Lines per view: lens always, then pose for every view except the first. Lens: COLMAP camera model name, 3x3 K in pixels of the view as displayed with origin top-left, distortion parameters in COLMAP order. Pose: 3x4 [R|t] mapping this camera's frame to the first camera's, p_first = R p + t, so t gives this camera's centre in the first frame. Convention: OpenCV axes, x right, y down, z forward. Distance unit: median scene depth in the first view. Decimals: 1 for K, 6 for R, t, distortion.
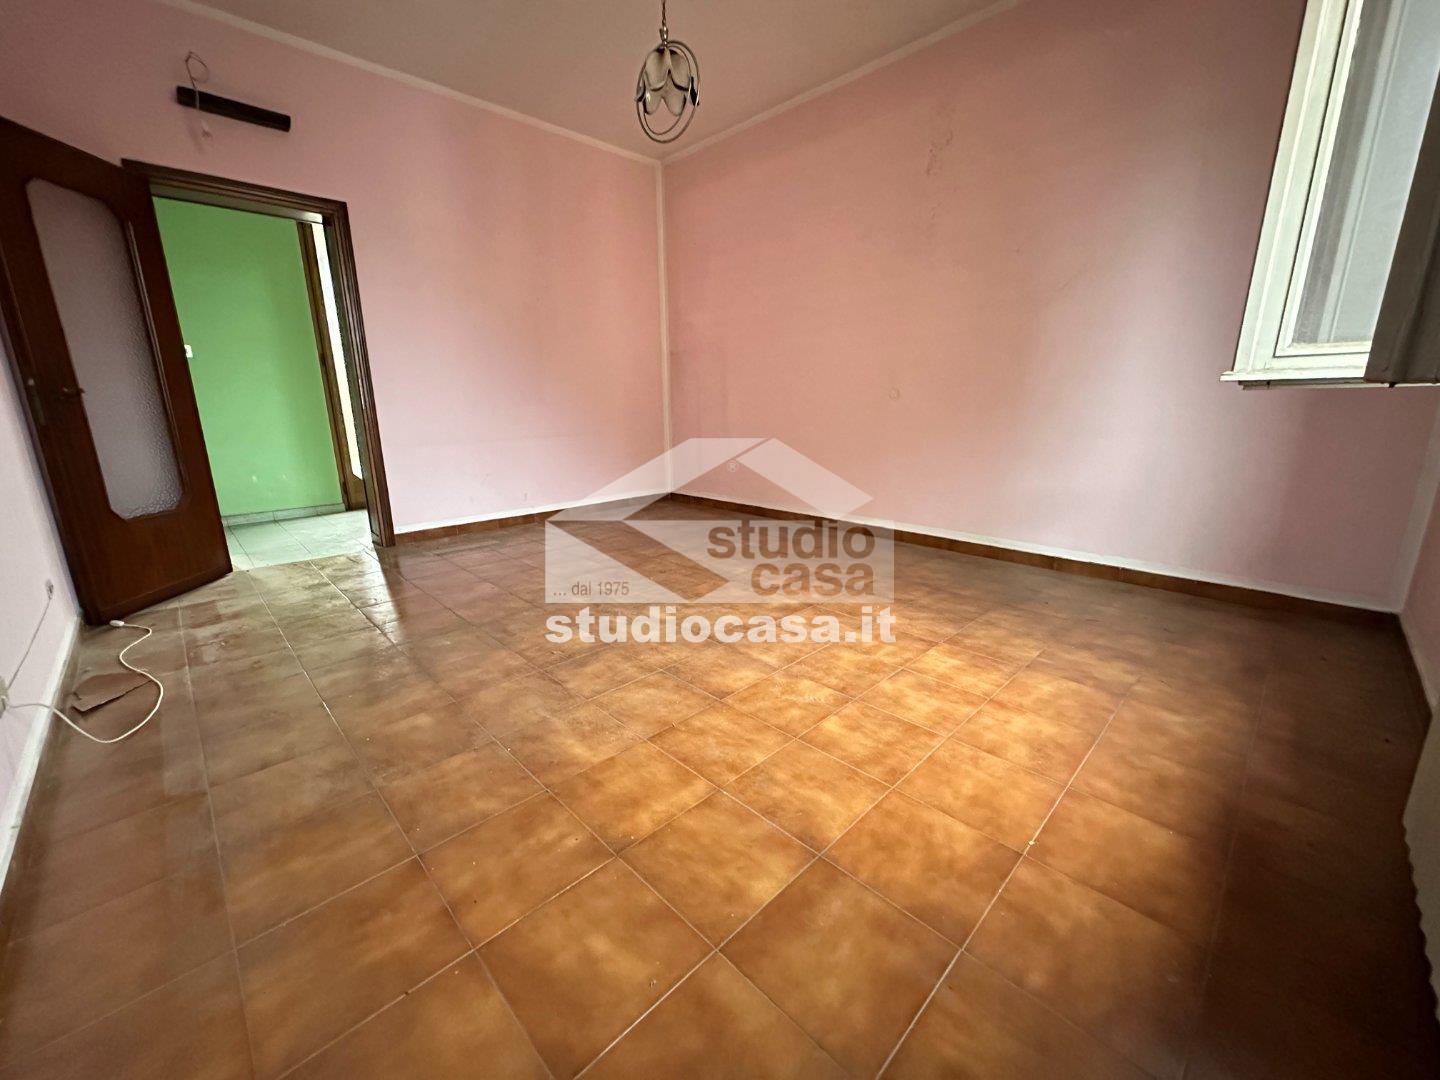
lens RADIAL K [[571.9, 0, 719.9], [0, 571.9, 534.9], [0, 0, 1]] dist [-0.002313, -0.000184]
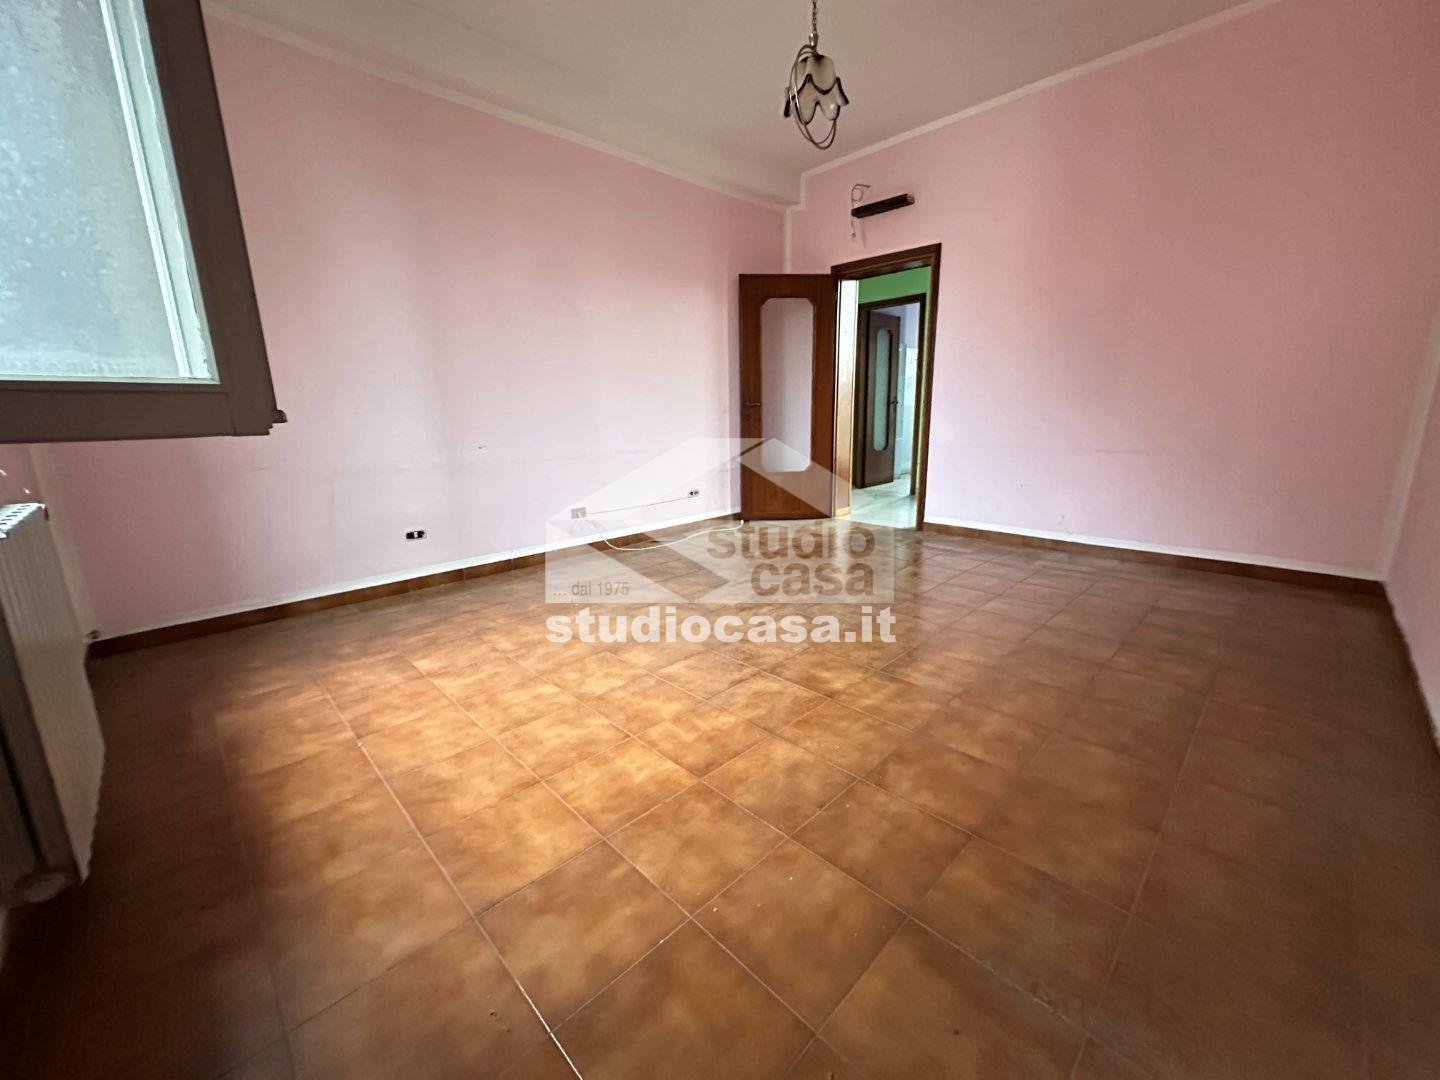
lens RADIAL K [[571.9, 0, 720.2], [0, 571.9, 539.4], [0, 0, 1]] dist [-0.002313, -0.000184]
pose [[0.003542, 0.233686, -0.972306, 1.199917], [-0.213489, 0.950072, 0.227564, -0.302310], [0.976939, 0.206770, 0.053255, 1.122992]]
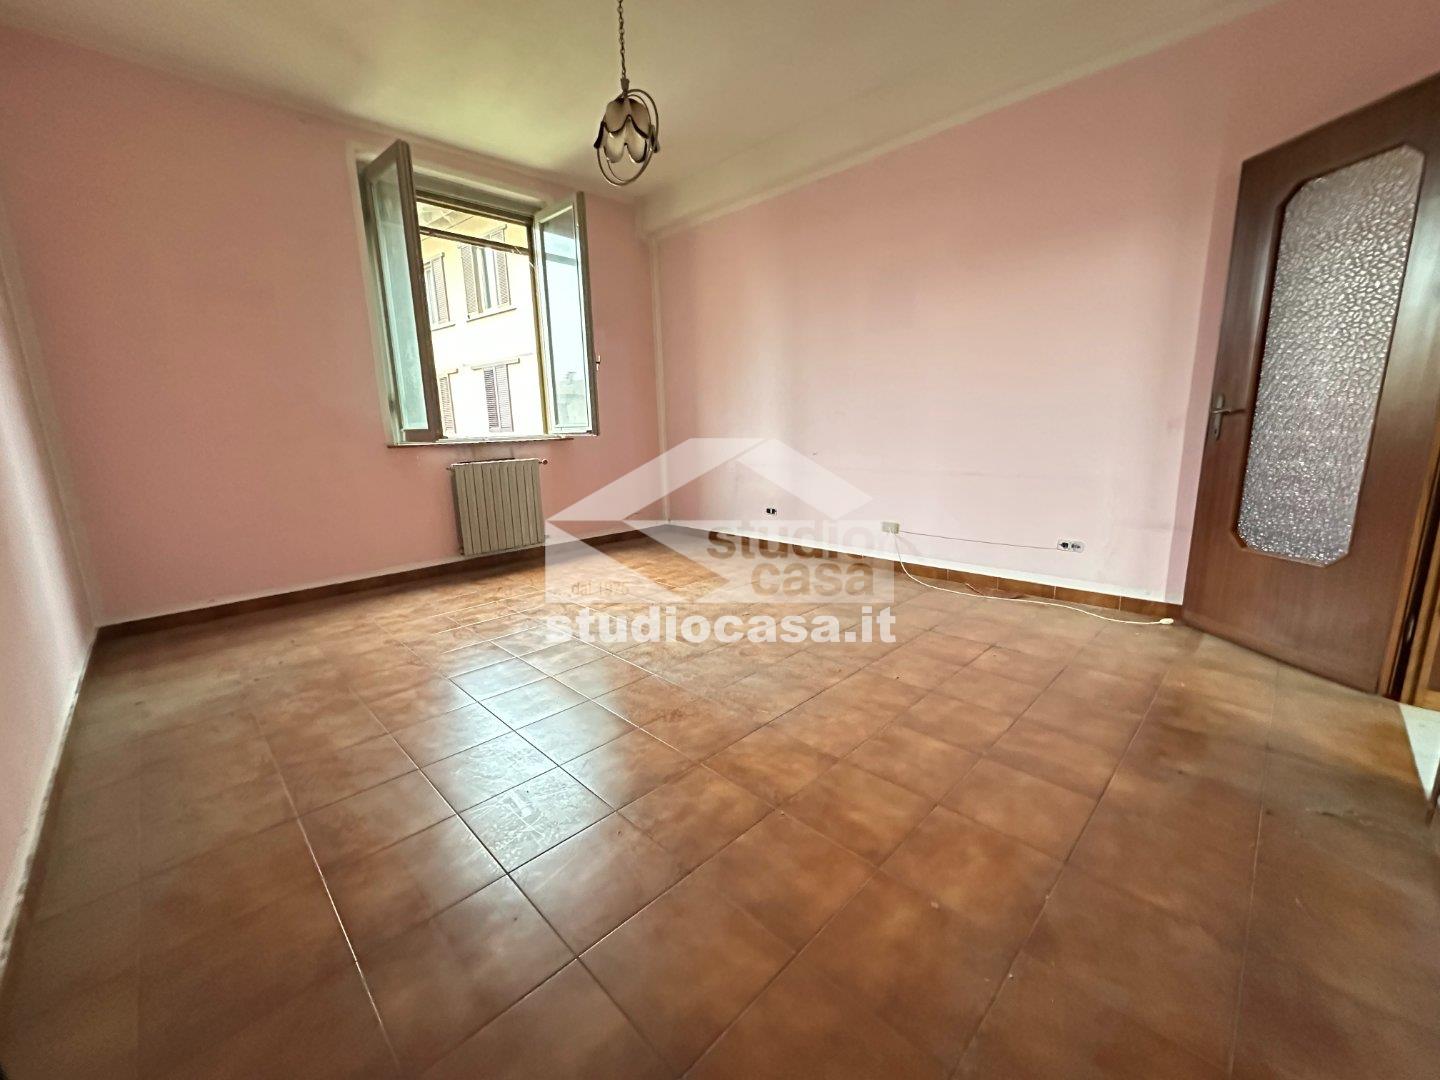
lens RADIAL K [[571.9, 0, 714.3], [0, 571.9, 538.8], [0, 0, 1]] dist [-0.002313, -0.000184]
pose [[-0.999272, 0.038117, 0.001669, -0.262953], [0.035288, 0.906711, 0.420273, -0.662518], [0.014506, 0.420026, -0.907396, 2.606323]]
